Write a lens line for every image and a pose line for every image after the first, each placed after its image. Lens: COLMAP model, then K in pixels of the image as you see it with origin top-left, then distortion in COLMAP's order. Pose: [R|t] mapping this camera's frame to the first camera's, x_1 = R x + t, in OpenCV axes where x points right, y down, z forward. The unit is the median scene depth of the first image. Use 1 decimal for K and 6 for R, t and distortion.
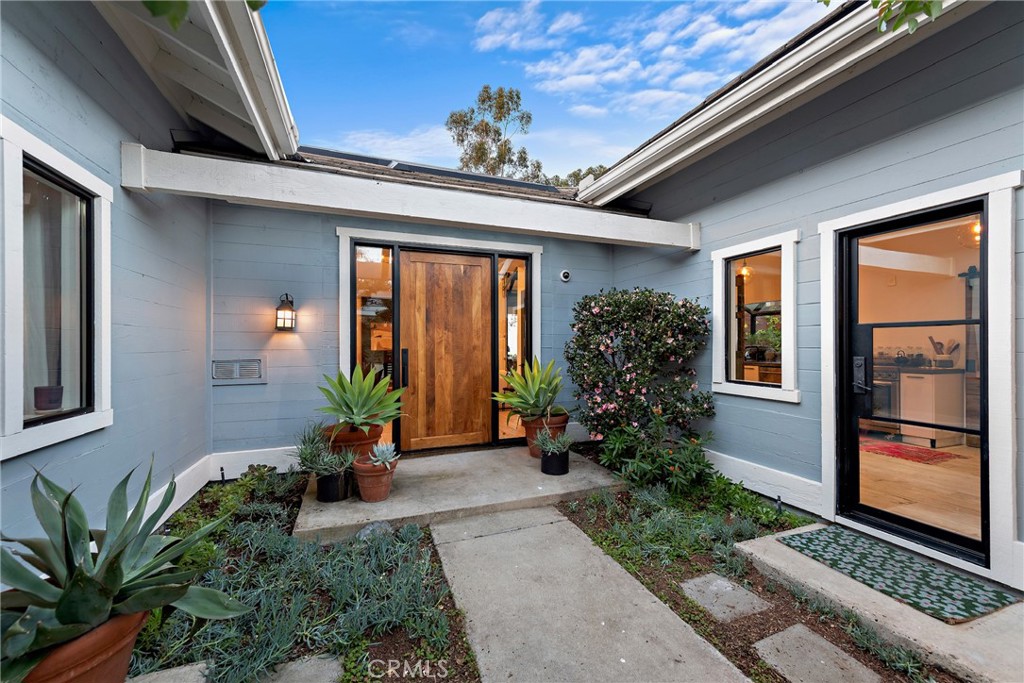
lens RADIAL K [[405.2, 0, 514.5], [0, 405.2, 340.0], [0, 0, 1]] dist [0.012219, -0.000262]
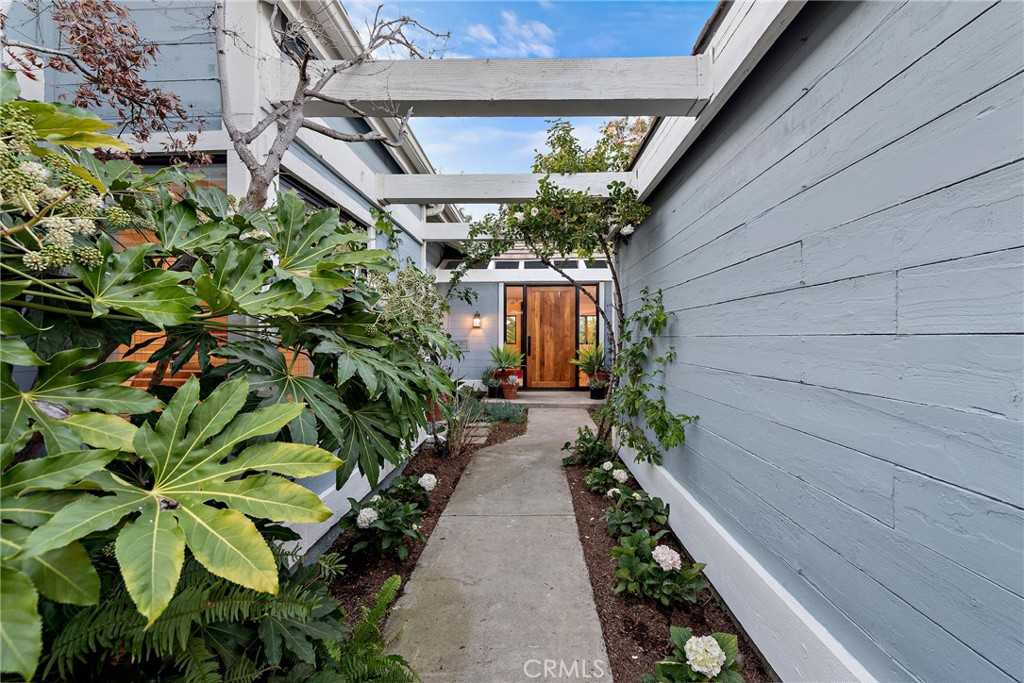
lens RADIAL K [[405.2, 0, 514.5], [0, 405.2, 340.0], [0, 0, 1]] dist [0.012219, -0.000262]
pose [[0.914506, 0.008865, -0.404476, 0.454631], [-0.001428, 0.999824, 0.018684, 0.003463], [0.404571, -0.016509, 0.914358, -0.820709]]
